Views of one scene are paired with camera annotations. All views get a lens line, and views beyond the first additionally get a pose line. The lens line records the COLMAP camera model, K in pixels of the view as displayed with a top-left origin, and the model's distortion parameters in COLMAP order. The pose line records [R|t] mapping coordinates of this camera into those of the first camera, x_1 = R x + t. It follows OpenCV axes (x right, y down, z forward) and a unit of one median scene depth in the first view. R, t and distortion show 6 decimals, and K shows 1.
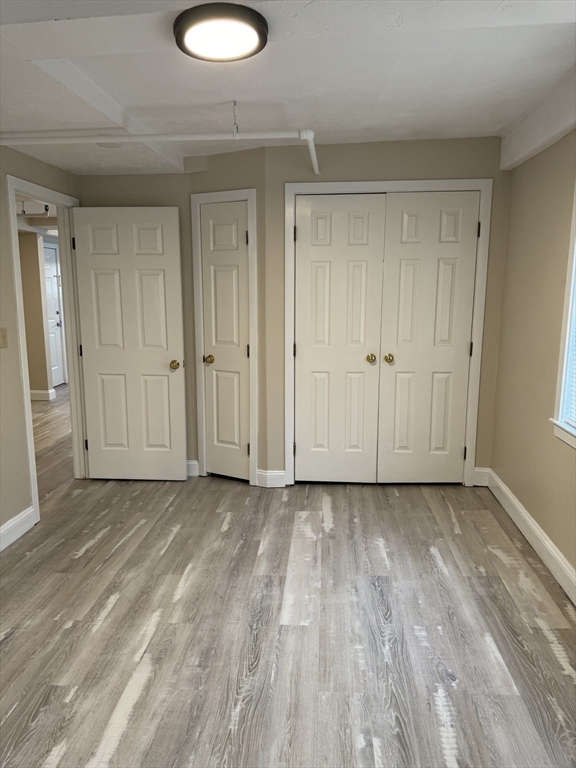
lens RADIAL K [[546.2, 0, 286.5], [0, 546.2, 385.8], [0, 0, 1]] dist [0.054770, -0.050928]
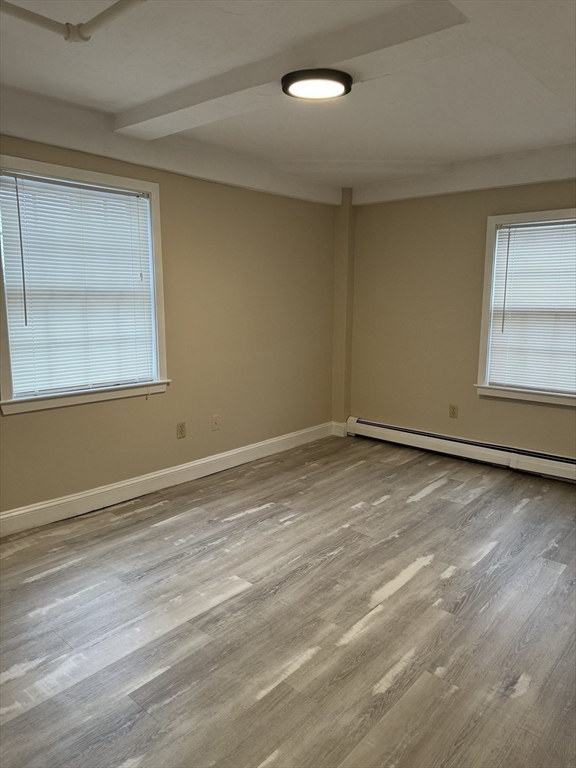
lens RADIAL K [[546.2, 0, 287.5], [0, 546.2, 382.3], [0, 0, 1]] dist [0.054770, -0.050928]
pose [[-0.803946, -0.088643, 0.588059, -0.691492], [0.105340, 0.951967, 0.287511, -0.261590], [-0.585298, 0.293090, -0.755992, 1.712908]]
